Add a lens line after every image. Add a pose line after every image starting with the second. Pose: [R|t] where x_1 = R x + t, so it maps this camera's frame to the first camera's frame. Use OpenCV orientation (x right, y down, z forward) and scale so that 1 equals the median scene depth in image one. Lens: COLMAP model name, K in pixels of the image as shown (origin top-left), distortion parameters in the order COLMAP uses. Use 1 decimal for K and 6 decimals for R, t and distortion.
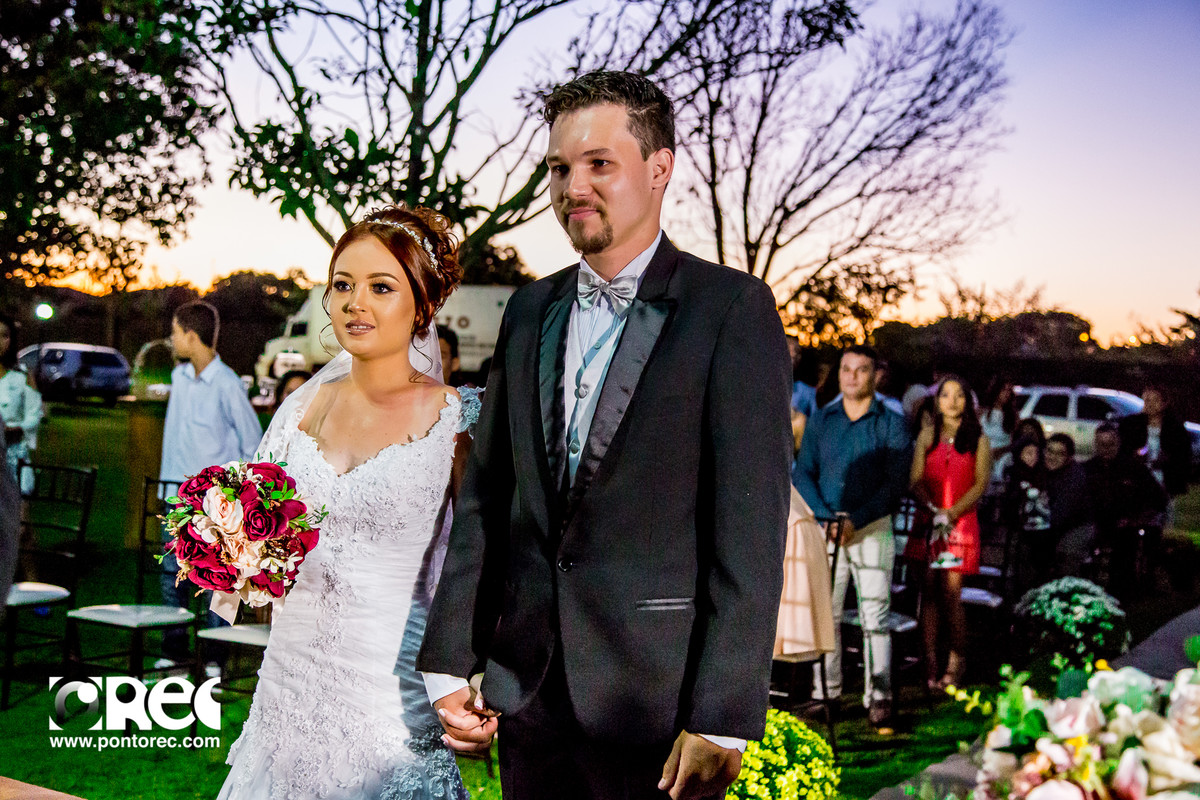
lens RADIAL K [[1617.4, 0, 602.5], [0, 1617.4, 406.5], [0, 0, 1]] dist [0.140808, 0.000000]
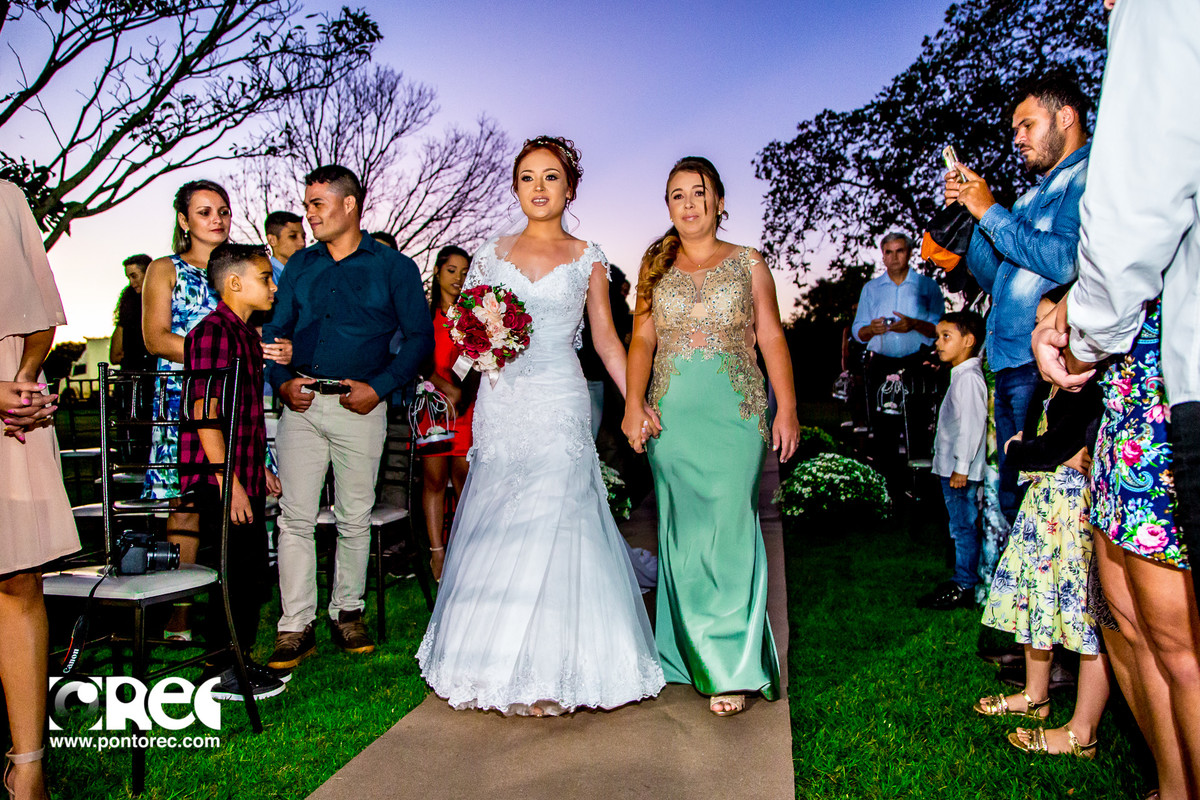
lens RADIAL K [[887.7, 0, 604.9], [0, 887.7, 390.0], [0, 0, 1]] dist [-0.077978, 0.006426]
pose [[0.946605, -0.073471, 0.313911, 0.094842], [0.078186, 0.996936, -0.002439, 0.049370], [-0.312770, 0.026852, 0.949449, 0.336354]]
